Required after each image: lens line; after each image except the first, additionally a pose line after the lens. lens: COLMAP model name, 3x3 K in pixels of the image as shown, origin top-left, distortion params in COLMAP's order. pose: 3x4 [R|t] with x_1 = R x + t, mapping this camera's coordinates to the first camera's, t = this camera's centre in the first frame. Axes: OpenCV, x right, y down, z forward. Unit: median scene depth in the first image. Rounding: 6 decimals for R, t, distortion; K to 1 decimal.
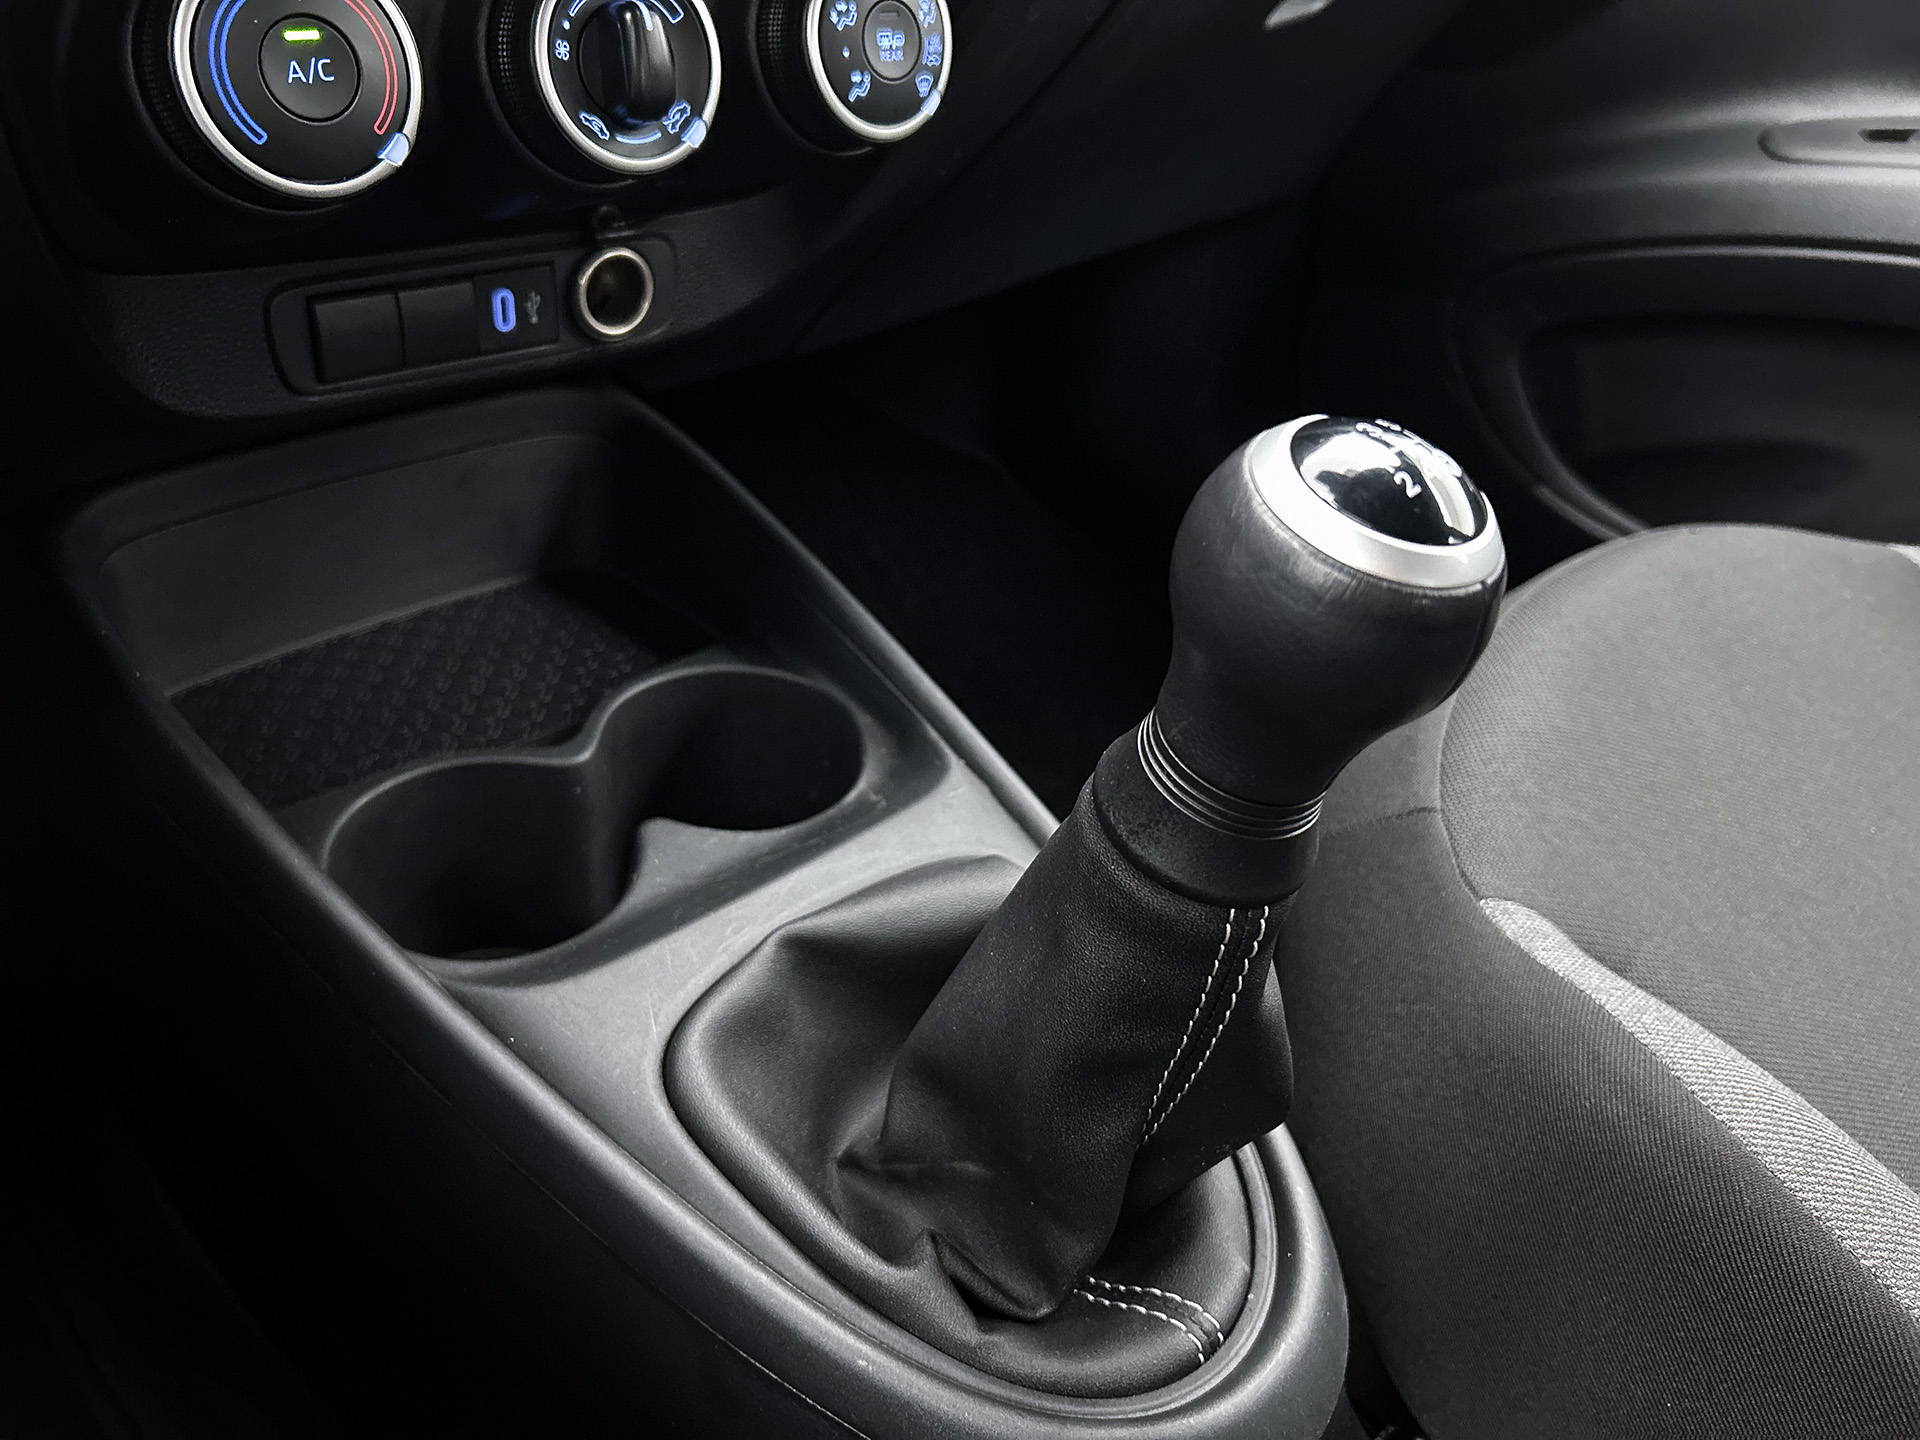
lens RADIAL K [[1481.5, 0, 959.9], [0, 1481.5, 724.7], [0, 0, 1]] dist [0.046814, -0.078343]
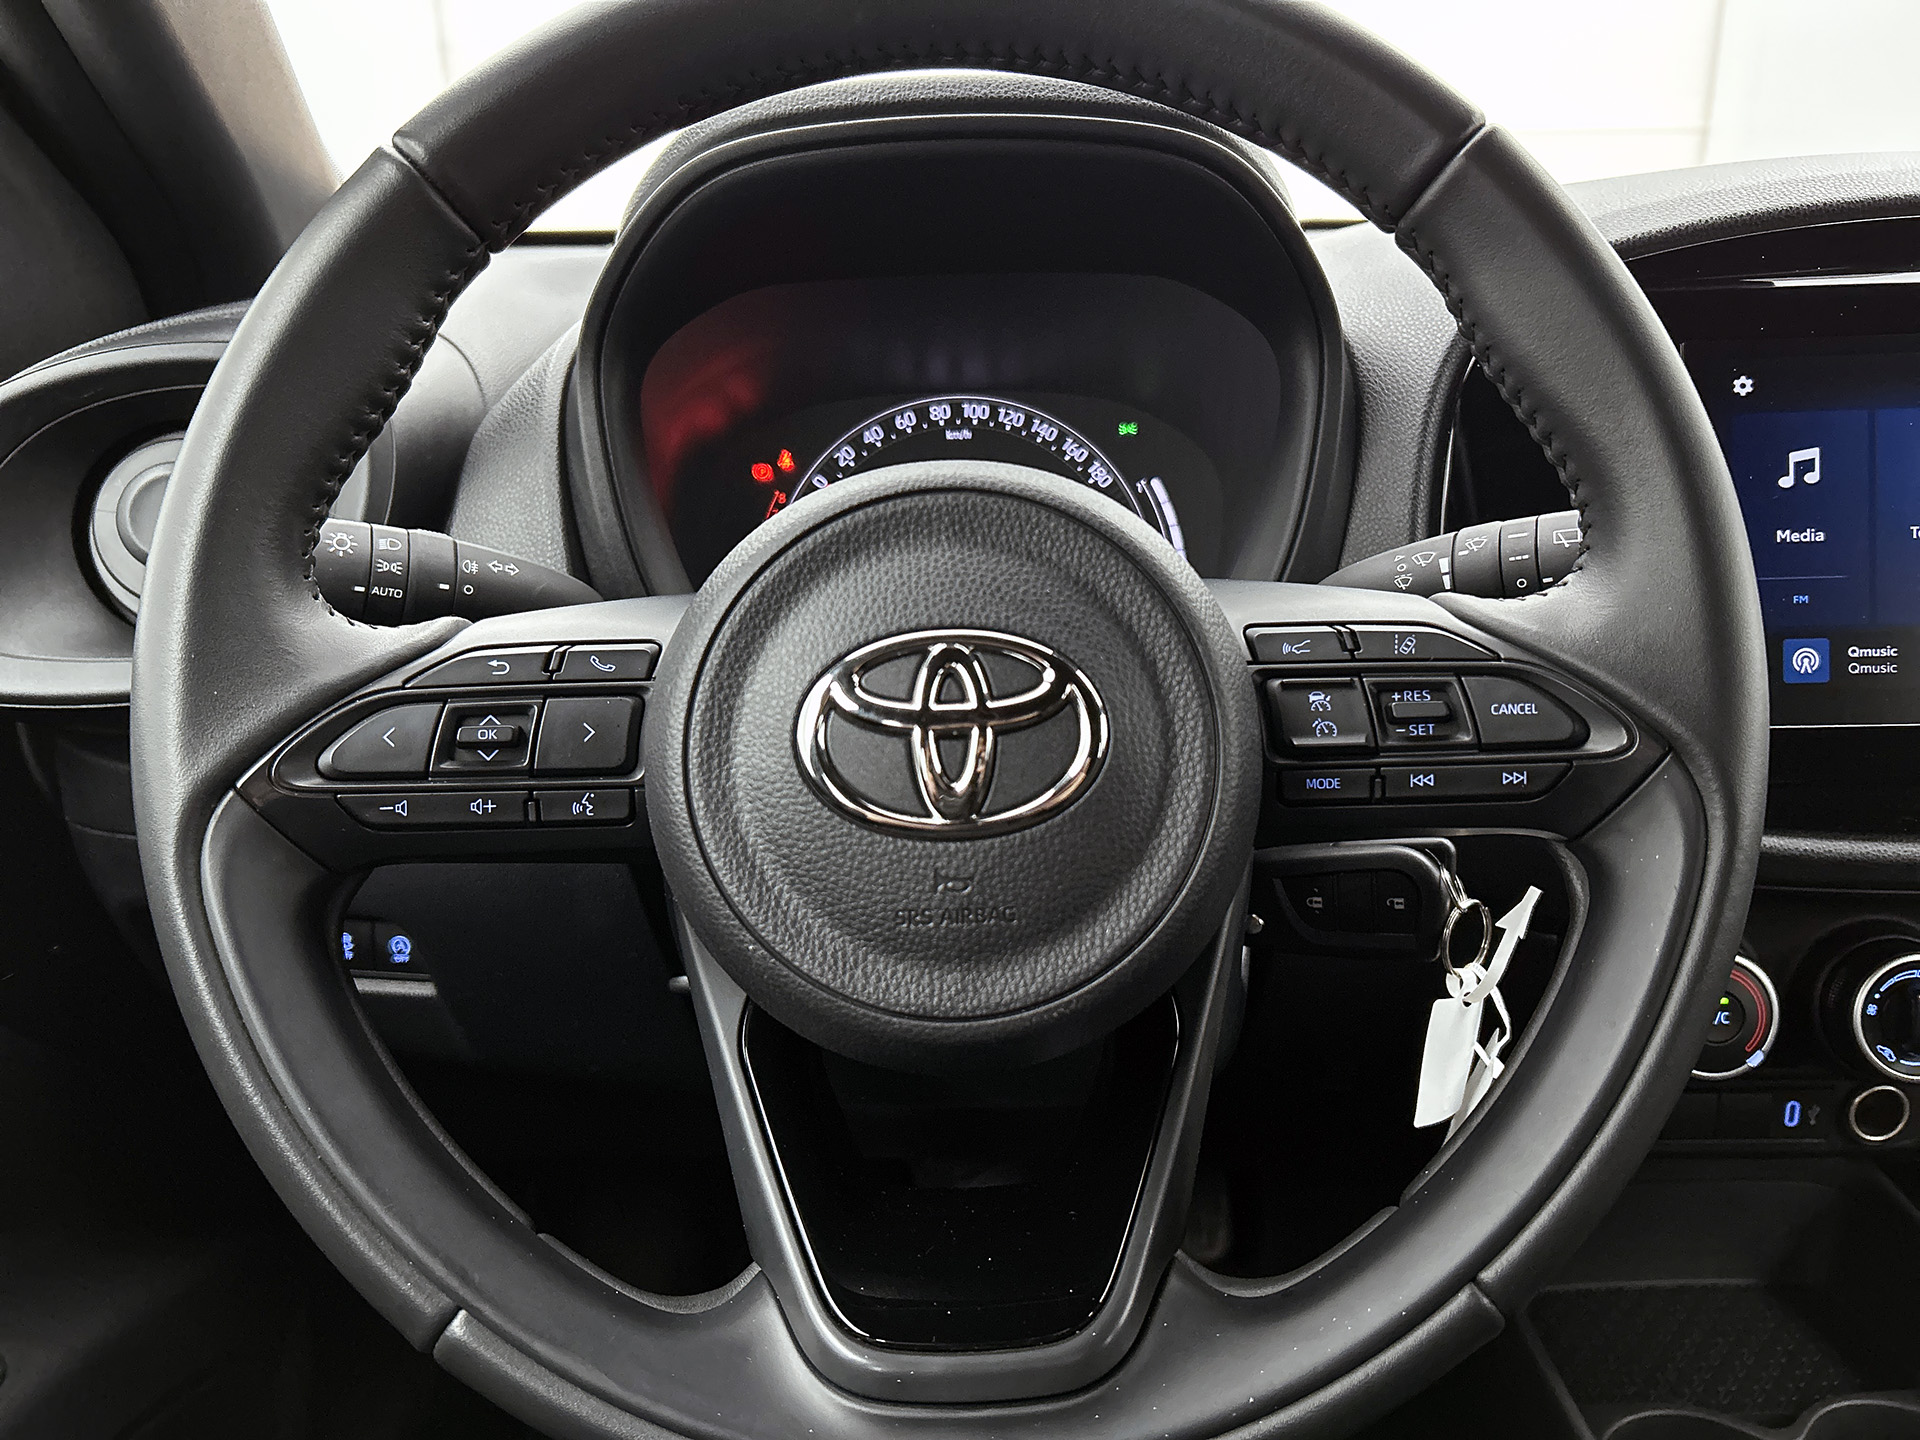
lens RADIAL K [[1481.5, 0, 970.0], [0, 1481.5, 727.8], [0, 0, 1]] dist [0.046814, -0.078343]
pose [[0.718111, 0.067677, -0.692630, 0.109366], [-0.311490, 0.921258, -0.232933, -0.034452], [0.622327, 0.383019, 0.682646, -0.684022]]
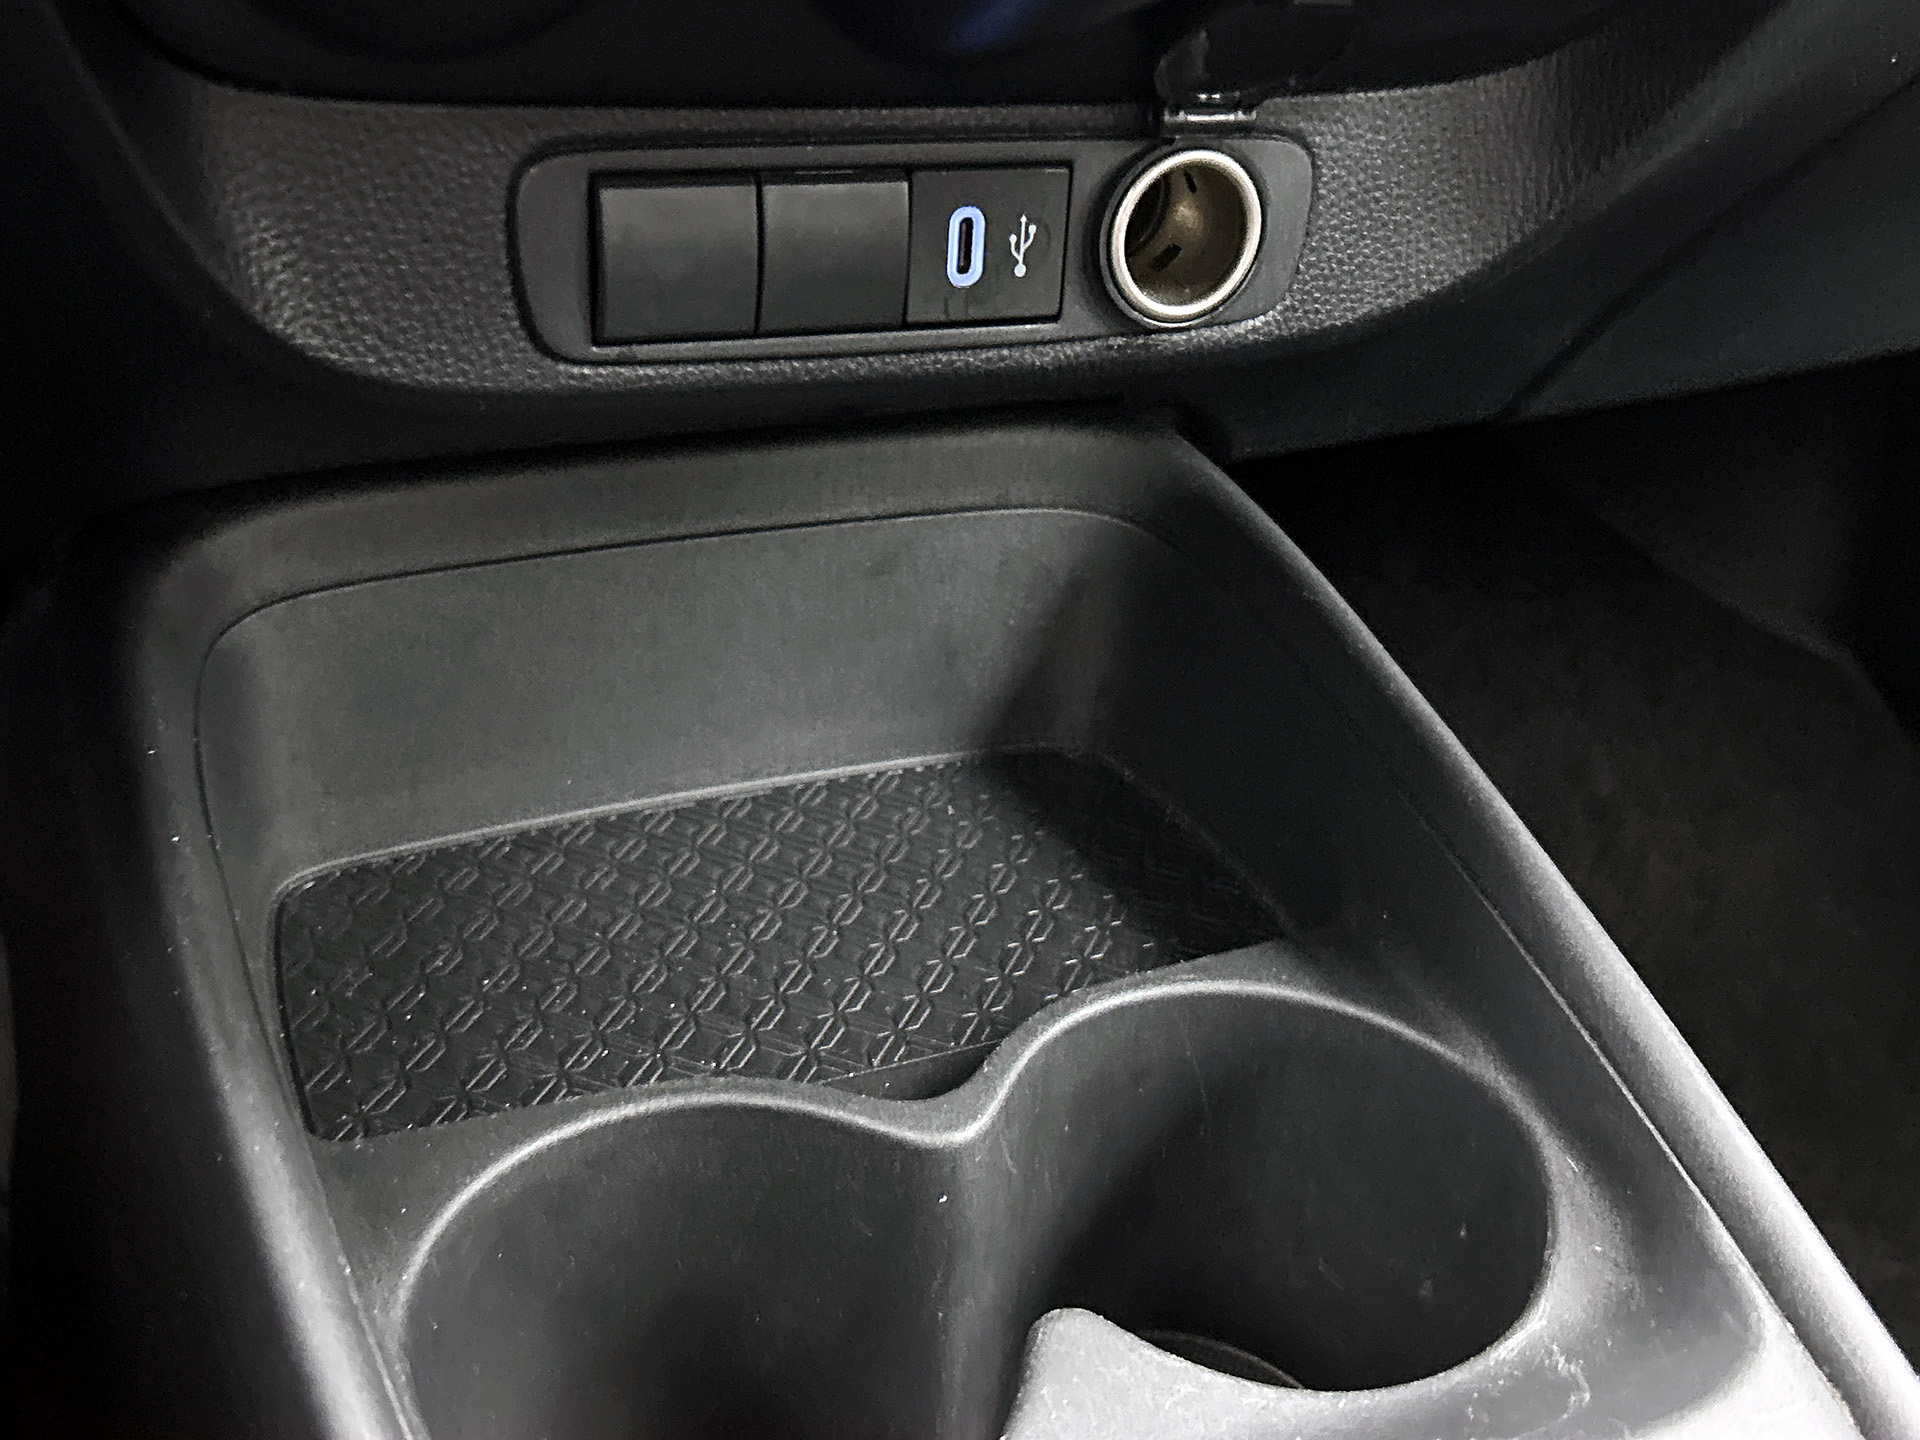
lens RADIAL K [[2094.2, 0, 960.2], [0, 2094.2, 715.1], [0, 0, 1]] dist [-0.002606, 0.000000]
pose [[0.931162, 0.133707, -0.339205, -0.042751], [-0.176268, 0.979473, -0.097792, -0.050592], [0.319167, 0.150851, 0.935616, 0.365890]]
